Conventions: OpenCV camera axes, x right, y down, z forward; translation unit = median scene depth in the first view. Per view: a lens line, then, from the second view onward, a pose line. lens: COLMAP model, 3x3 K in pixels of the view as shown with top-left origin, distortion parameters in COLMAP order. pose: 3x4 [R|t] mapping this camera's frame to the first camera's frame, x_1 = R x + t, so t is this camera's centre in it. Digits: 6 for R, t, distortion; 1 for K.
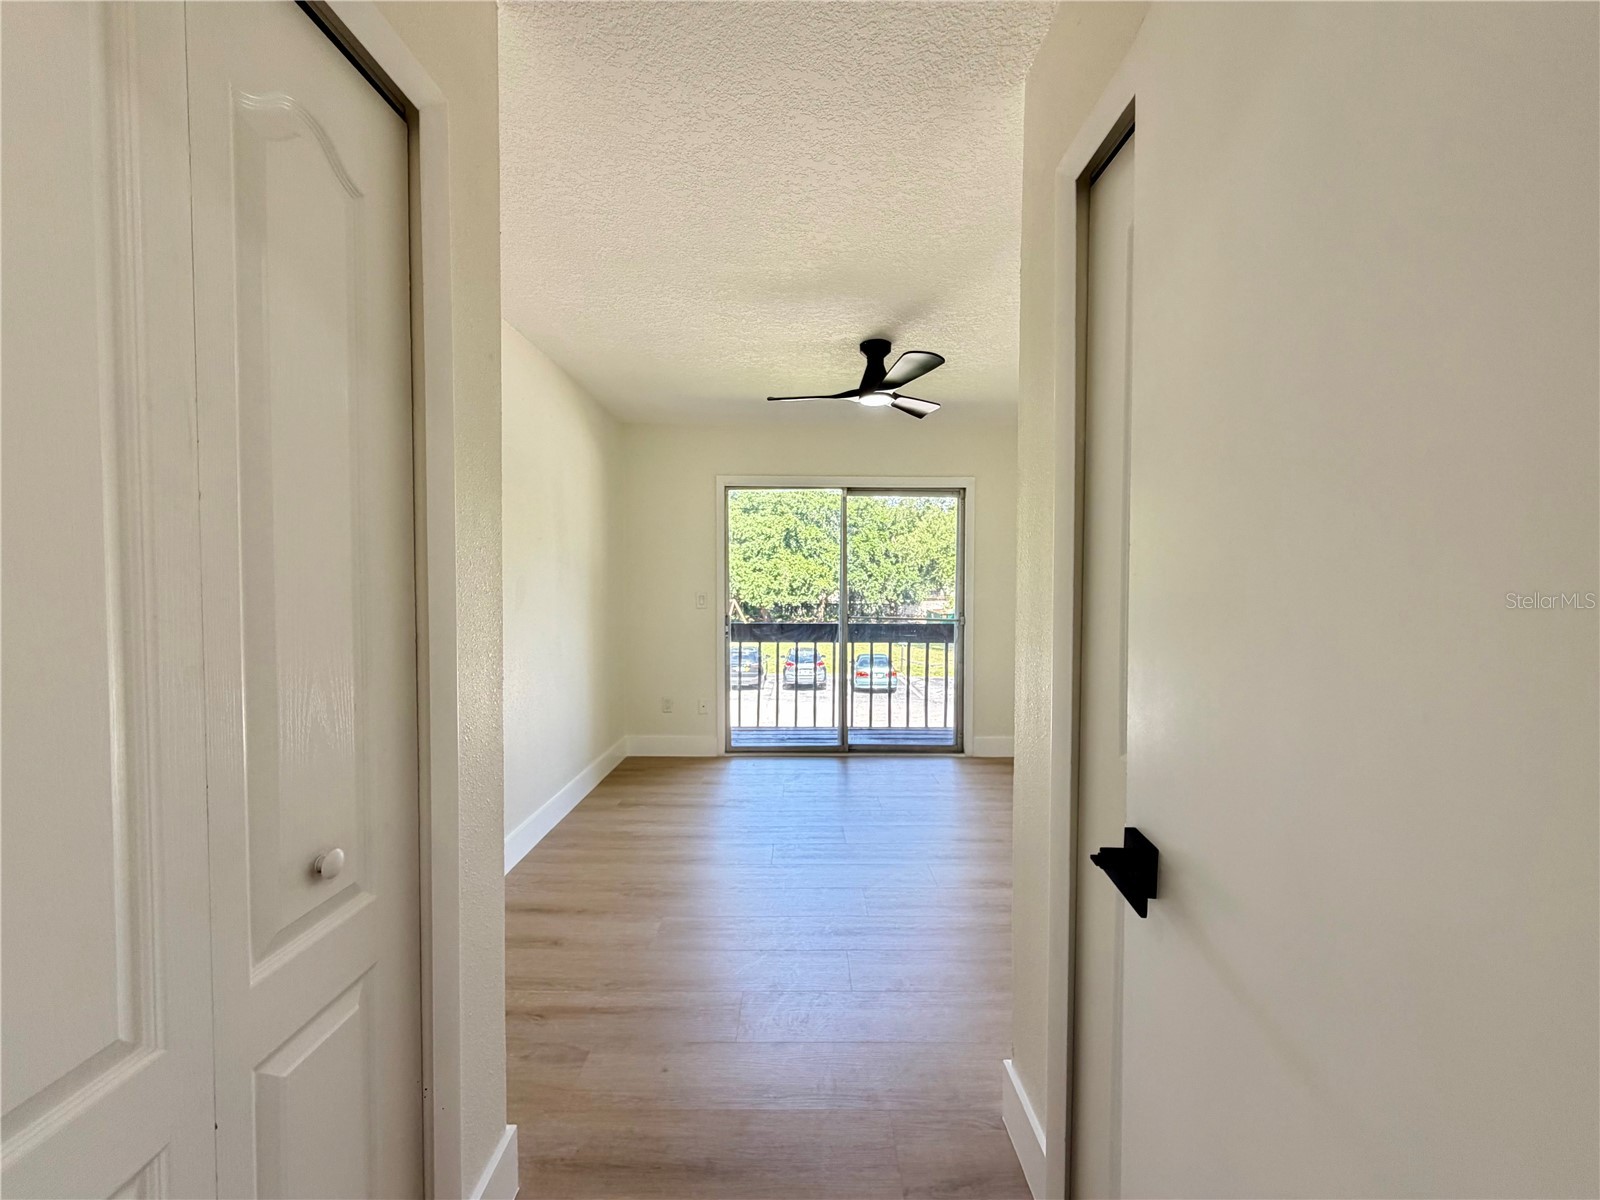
lens RADIAL K [[635.1, 0, 800.3], [0, 635.1, 599.0], [0, 0, 1]] dist [0.002490, -0.000352]
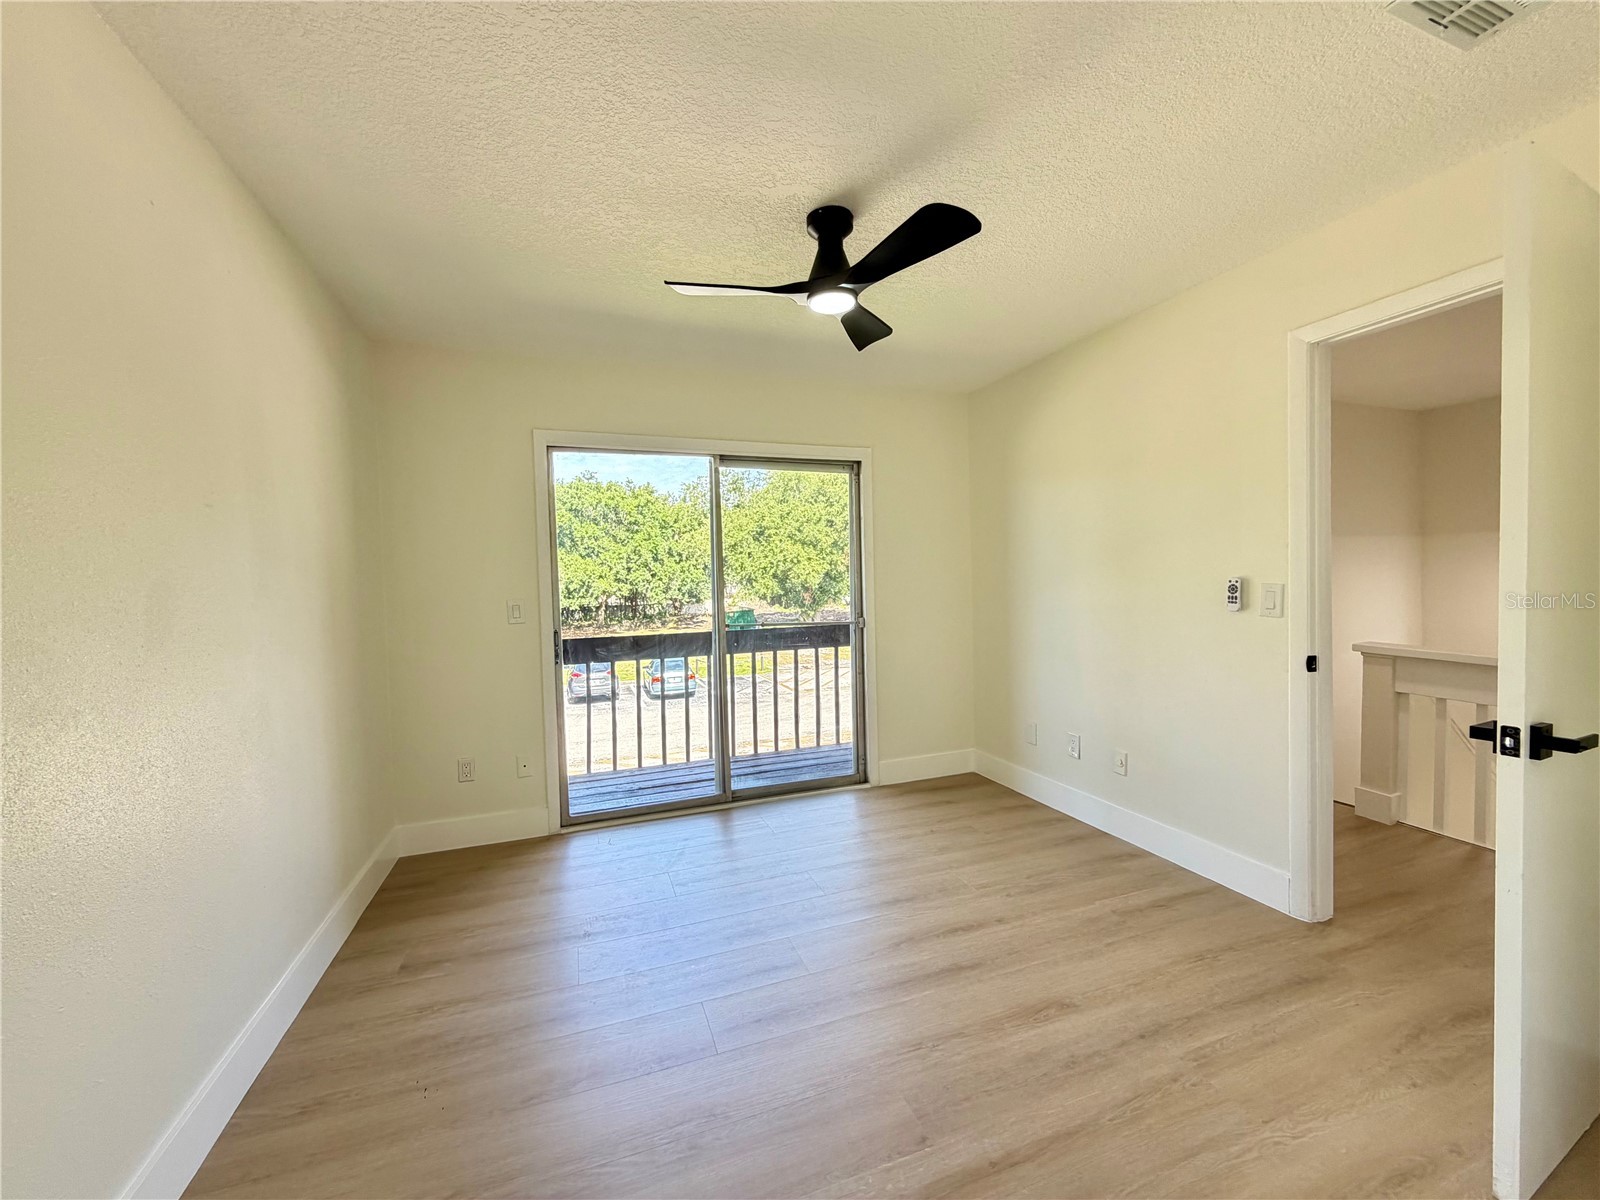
lens RADIAL K [[635.1, 0, 795.3], [0, 635.1, 598.1], [0, 0, 1]] dist [0.002490, -0.000352]
pose [[0.942963, -0.032798, 0.331277, -0.092775], [0.032830, 0.999446, 0.005501, -0.004751], [-0.331273, 0.005689, 0.943518, 0.240710]]
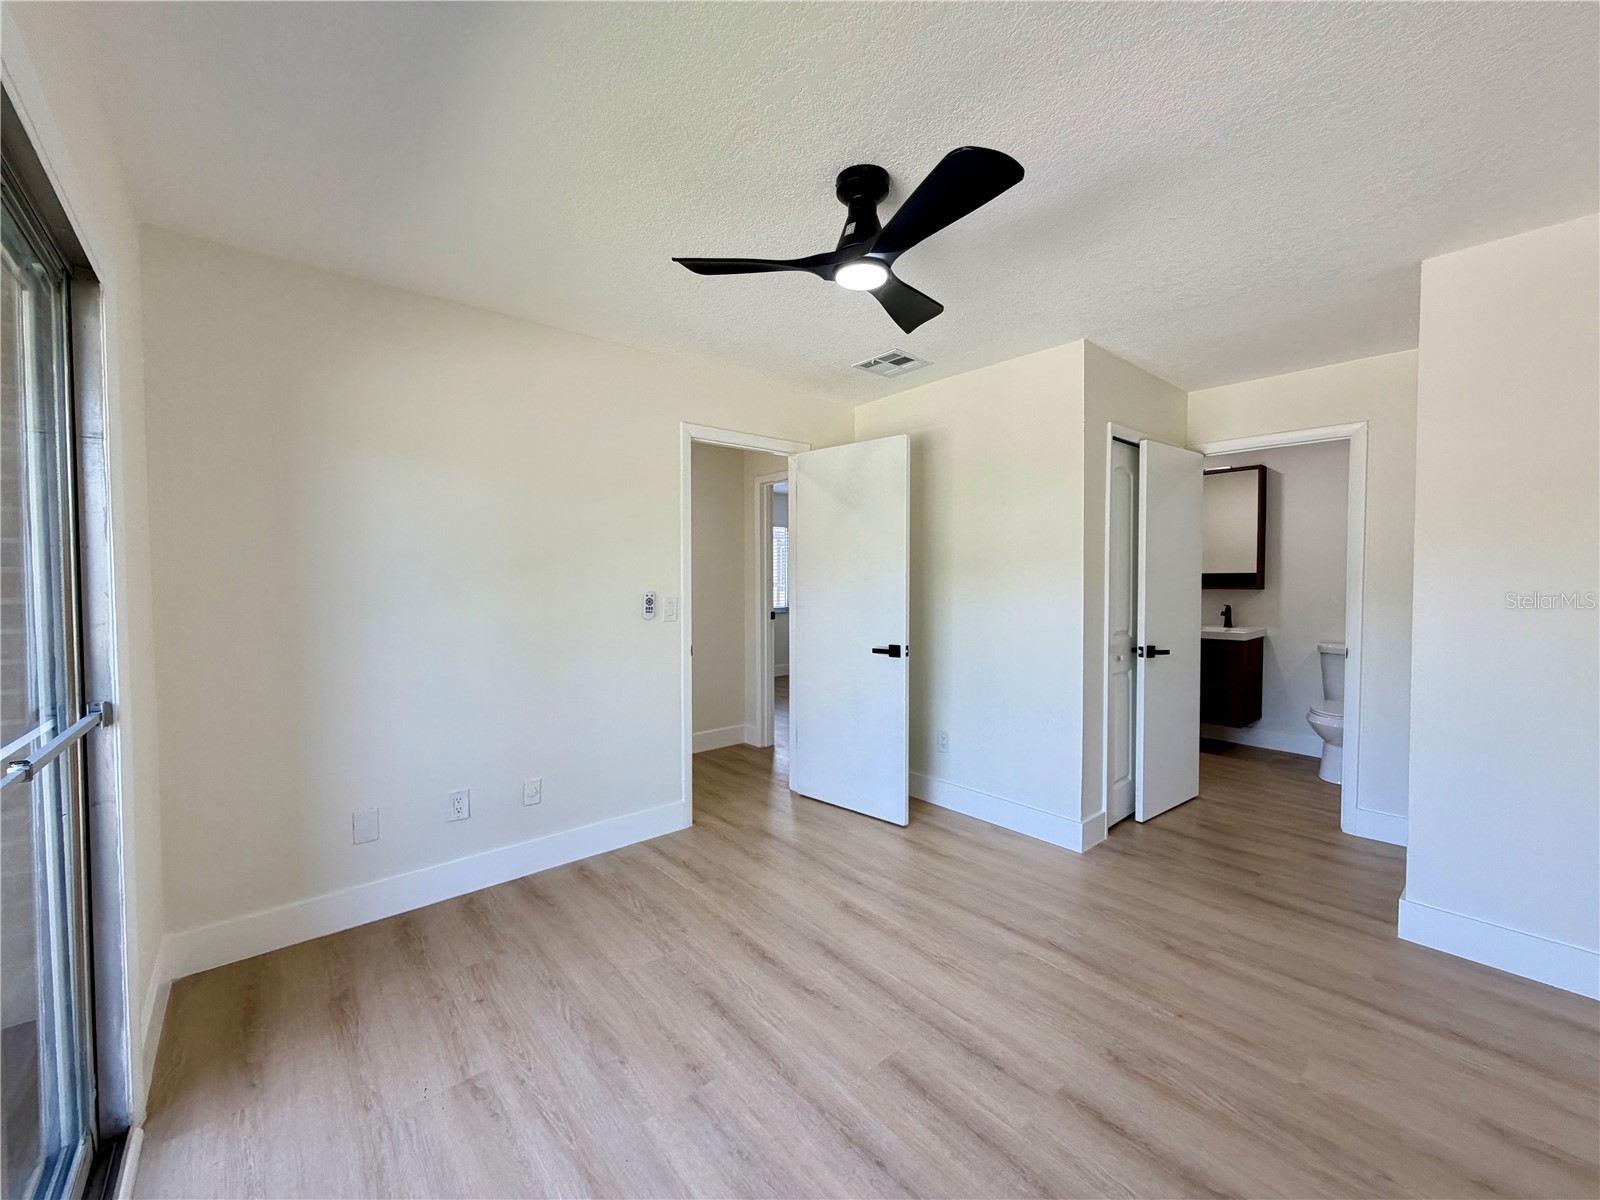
lens RADIAL K [[635.1, 0, 792.1], [0, 635.1, 602.2], [0, 0, 1]] dist [0.002490, -0.000352]
pose [[-0.640639, -0.022316, 0.767518, -0.182252], [0.026300, 0.998353, 0.050980, -0.025874], [-0.767391, 0.052845, -0.638997, 0.890294]]
